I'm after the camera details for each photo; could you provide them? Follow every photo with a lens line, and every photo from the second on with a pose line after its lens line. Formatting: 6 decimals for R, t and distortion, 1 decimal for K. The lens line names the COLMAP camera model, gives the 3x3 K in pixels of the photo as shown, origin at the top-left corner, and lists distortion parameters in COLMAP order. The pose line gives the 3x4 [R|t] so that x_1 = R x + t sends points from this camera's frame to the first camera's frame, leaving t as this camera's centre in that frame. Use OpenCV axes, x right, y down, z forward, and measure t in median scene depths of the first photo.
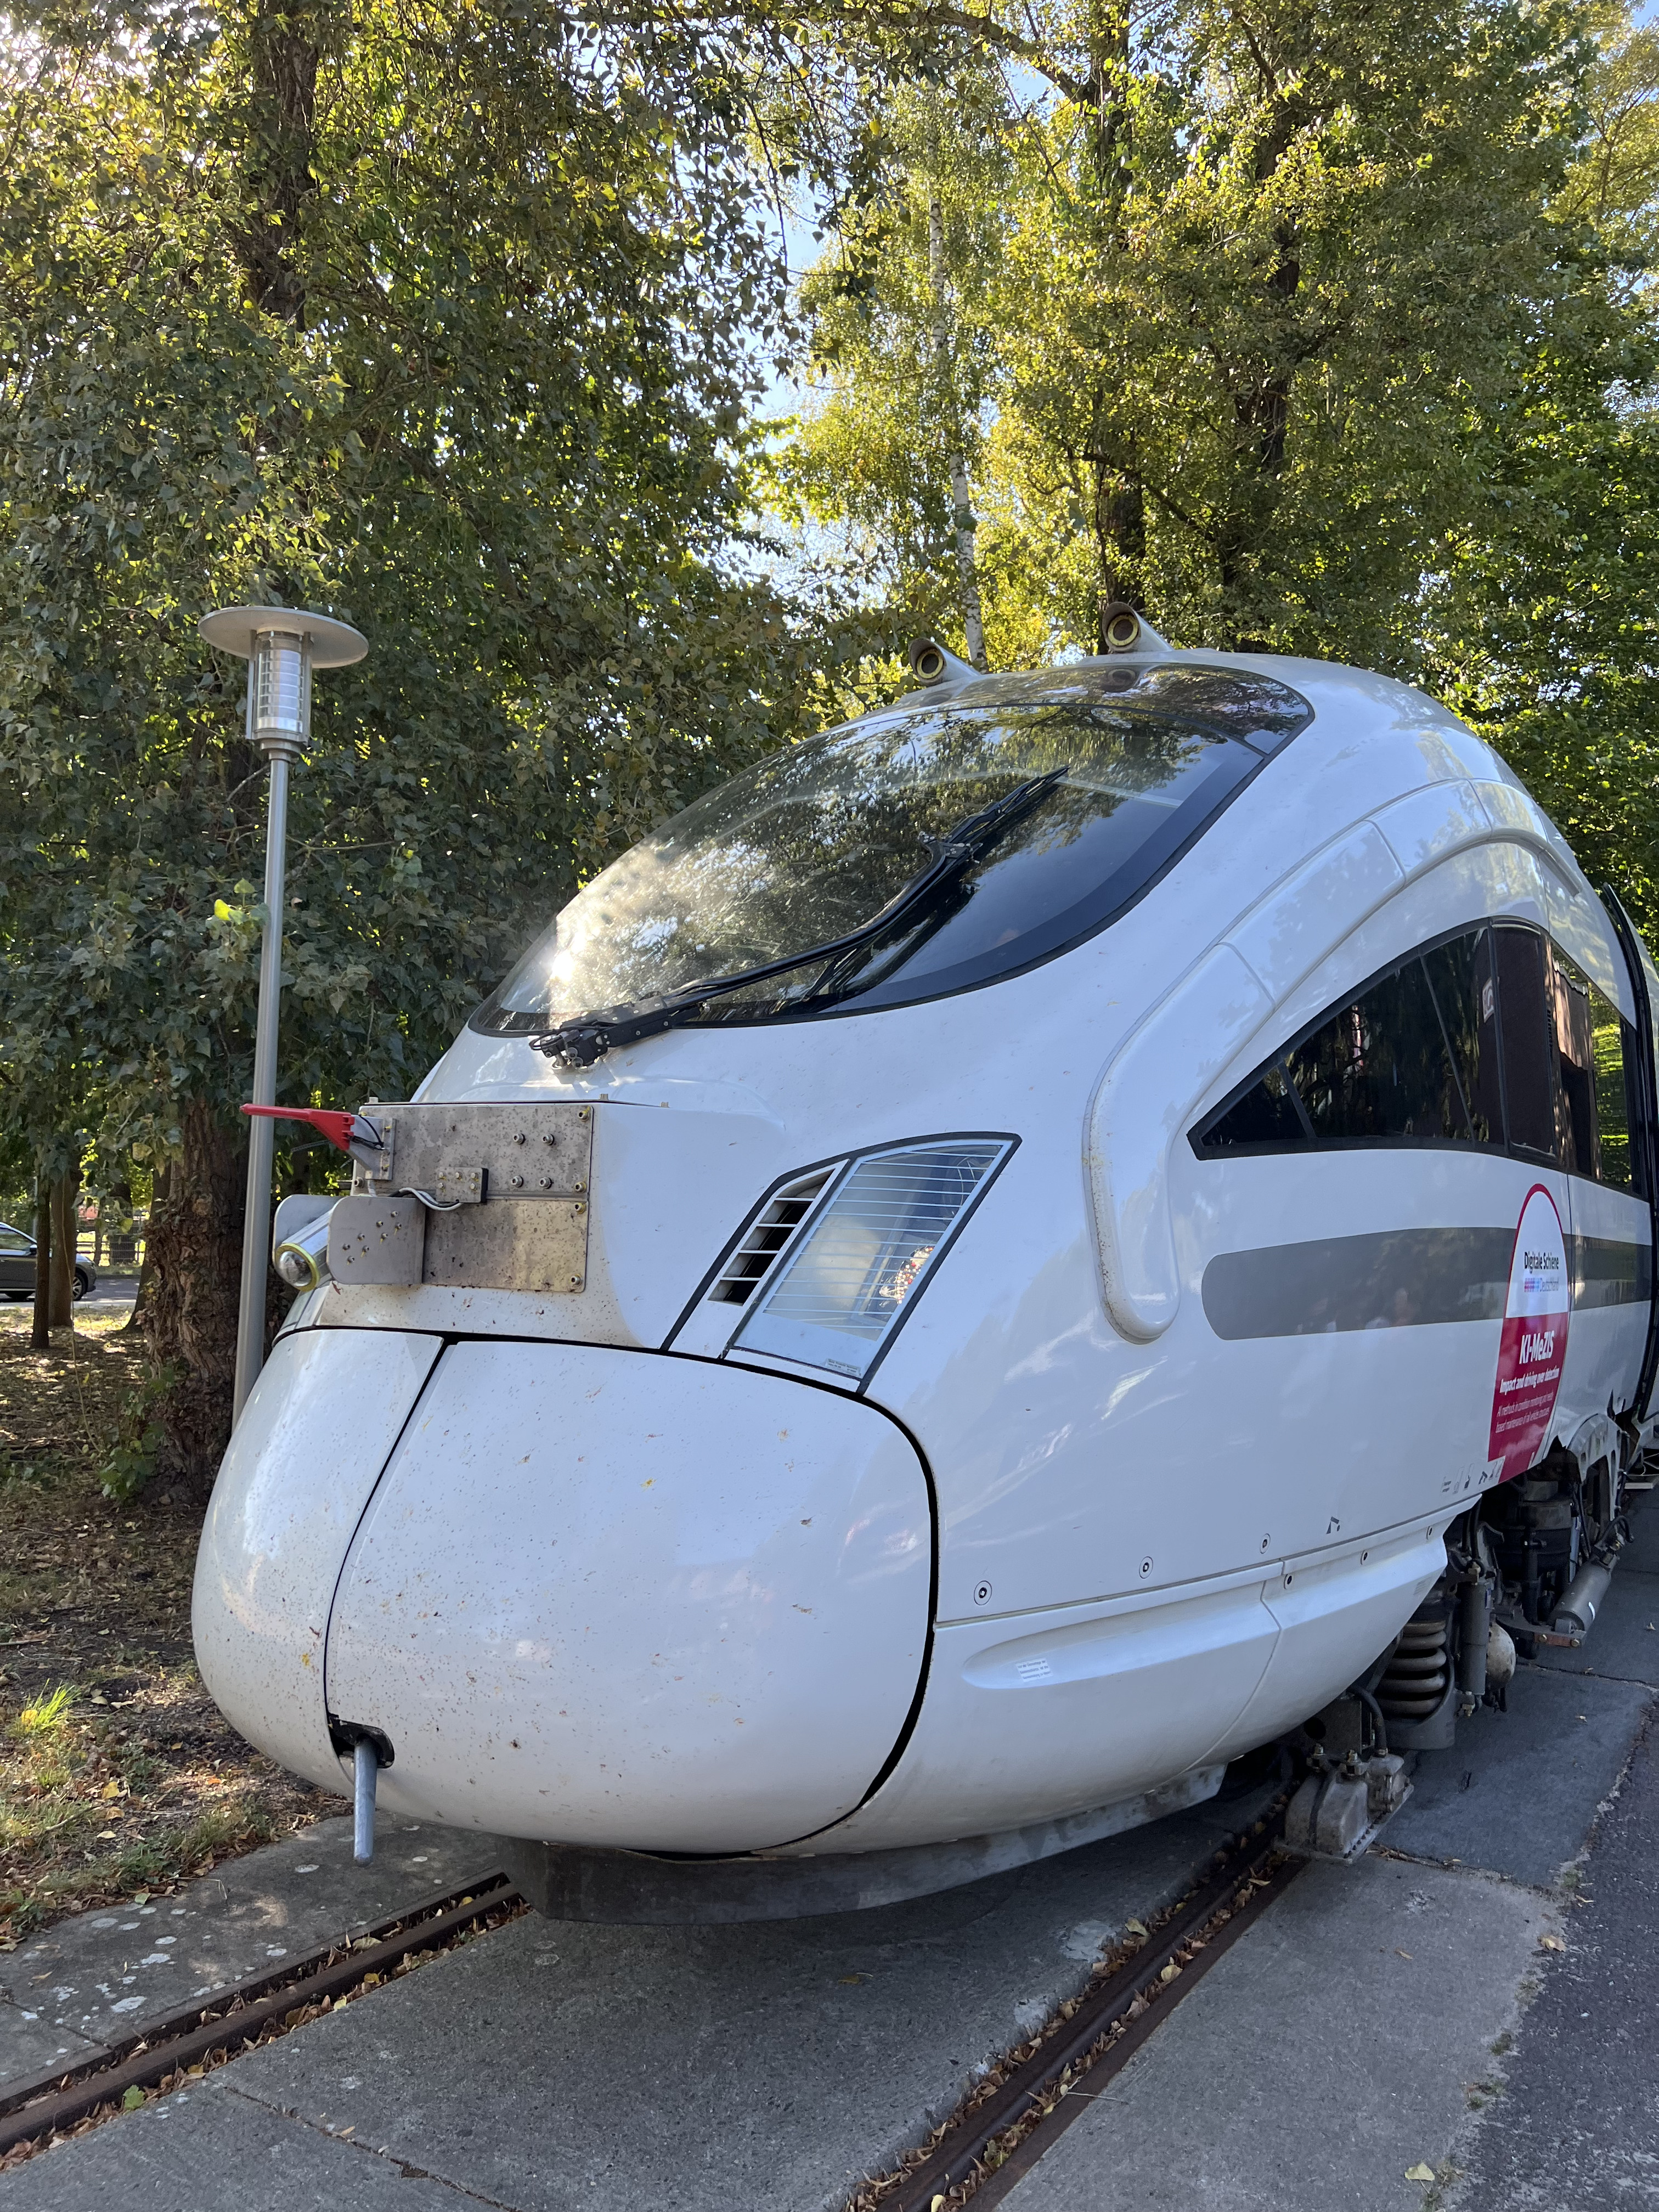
lens RADIAL K [[1683.1, 0, 841.8], [0, 1683.1, 1096.4], [0, 0, 1]] dist [0.044379, -0.047790]
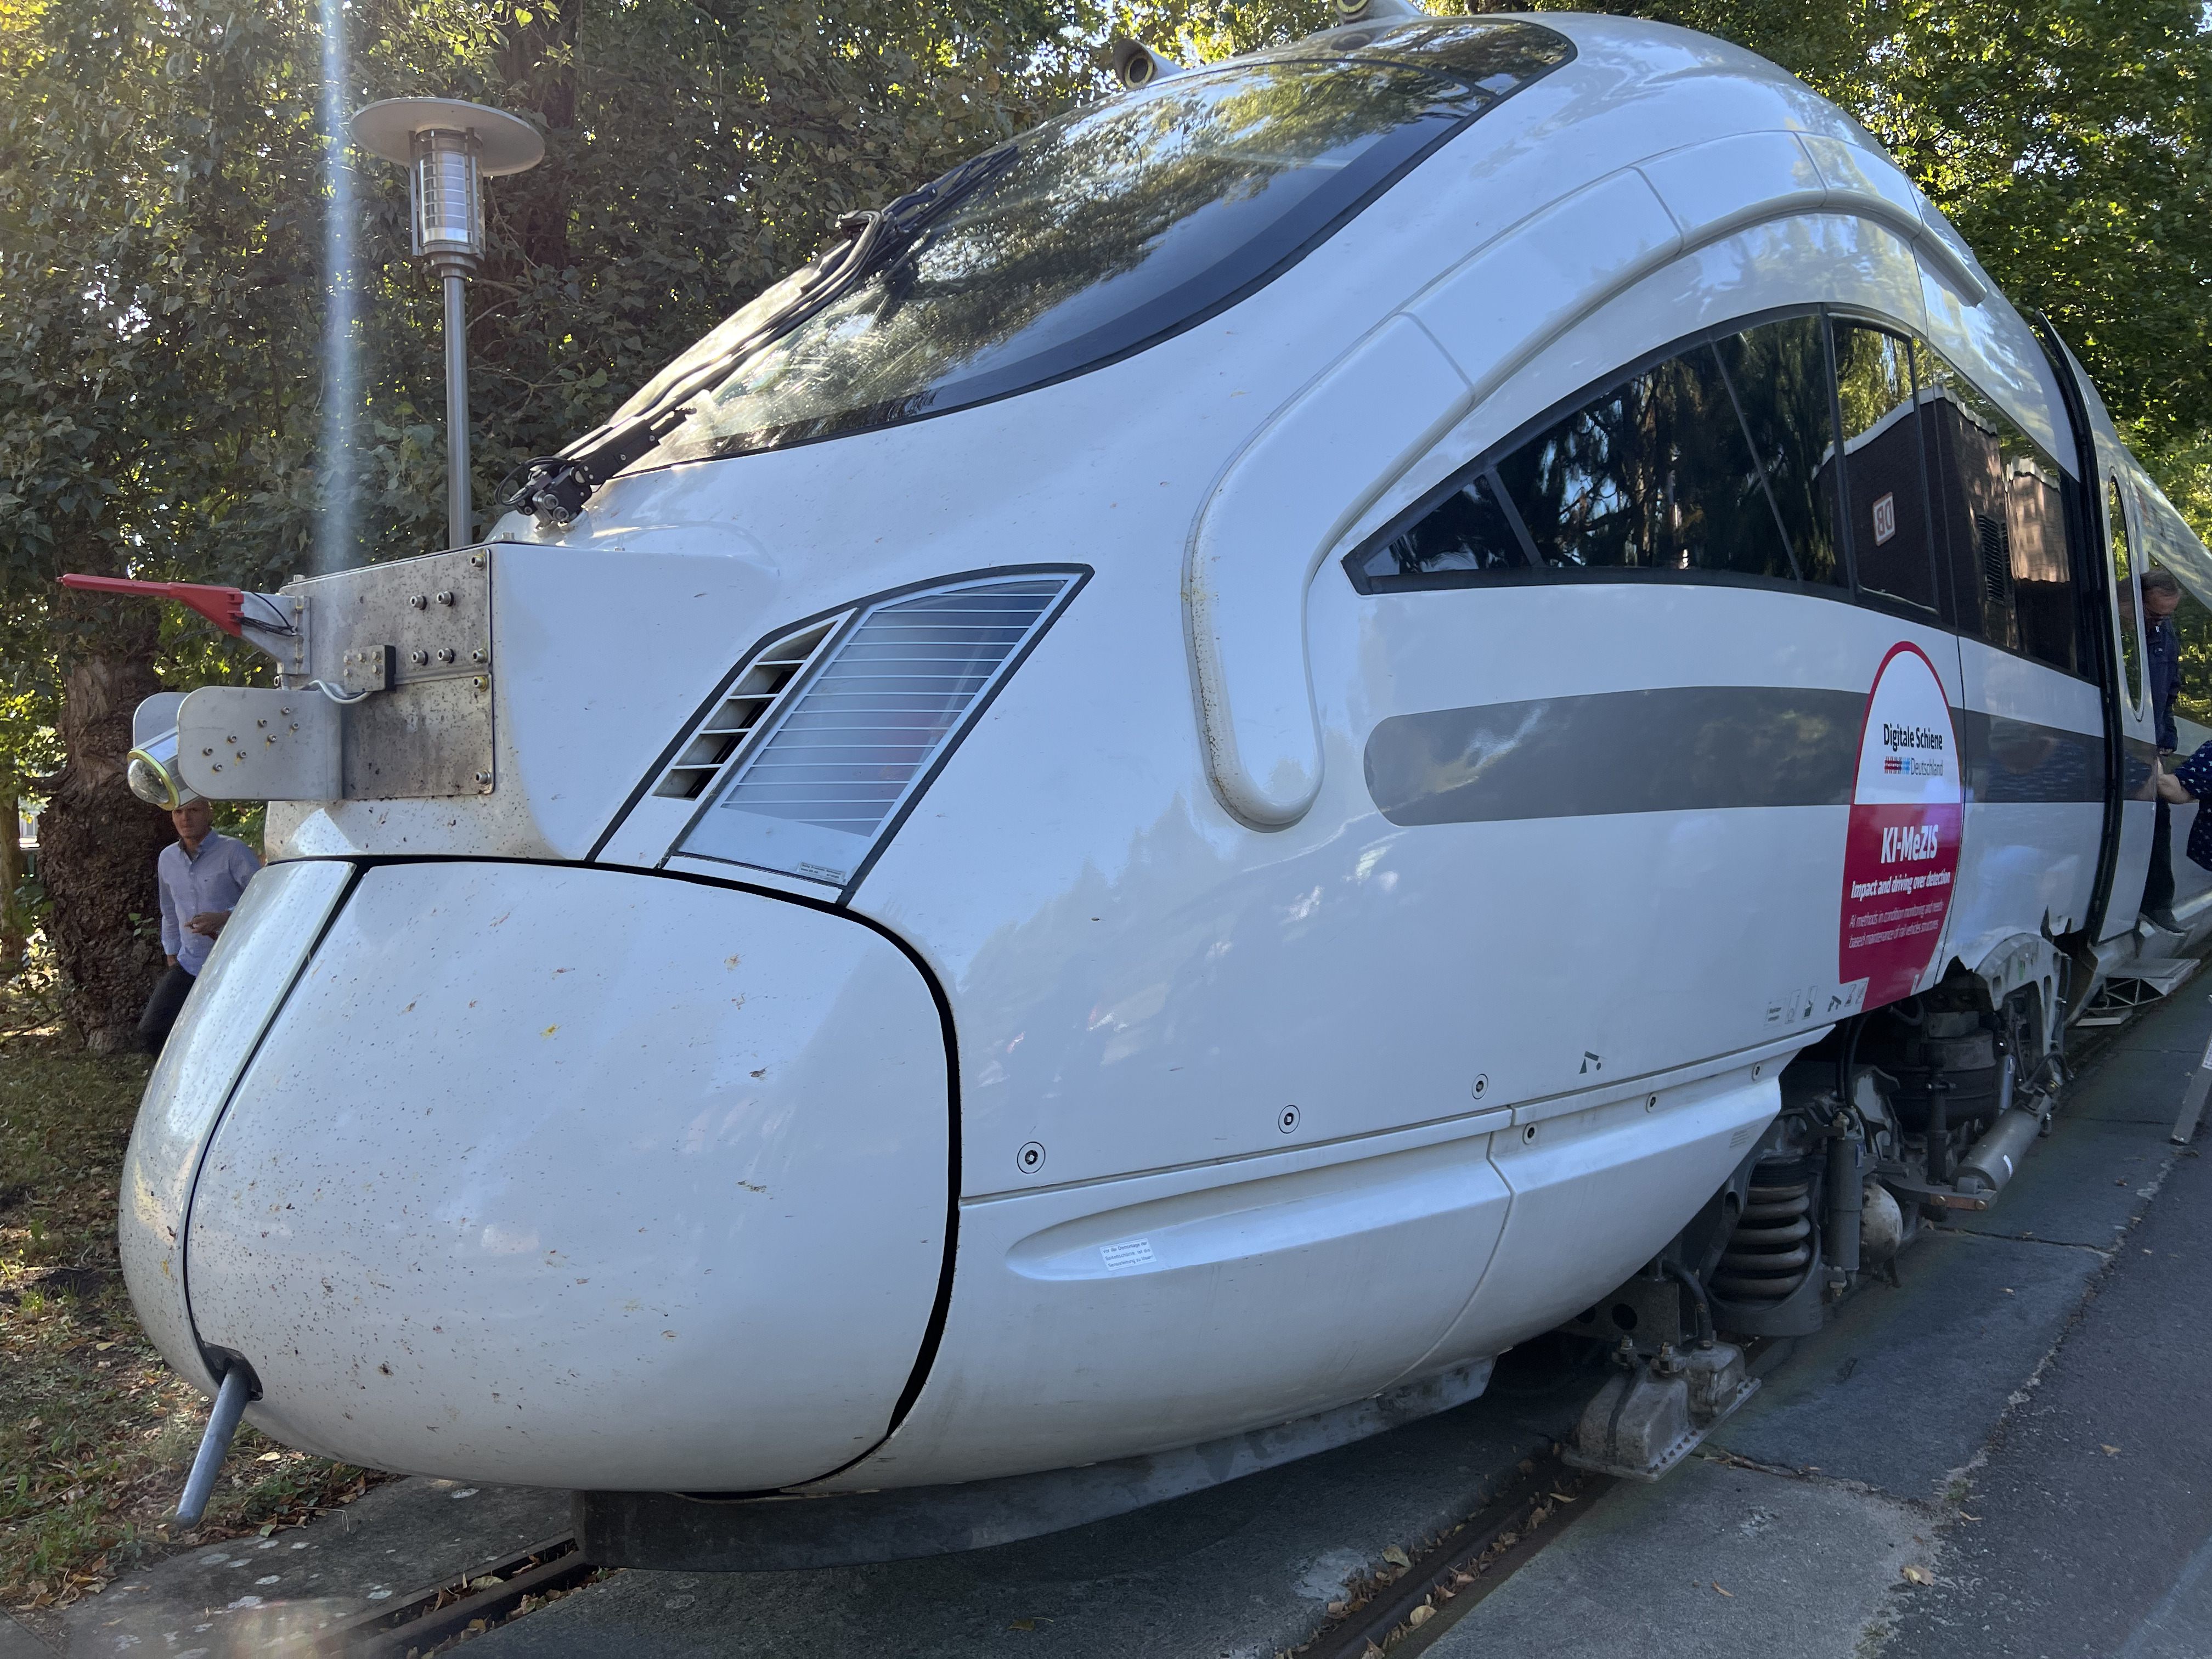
lens RADIAL K [[1683.1, 0, 1110.6], [0, 1683.1, 806.9], [0, 0, 1]] dist [0.044379, -0.047790]
pose [[0.991710, -0.054930, -0.116165, 0.176761], [0.062947, 0.995799, 0.066500, 0.073108], [0.112024, -0.073261, 0.991001, 0.219449]]
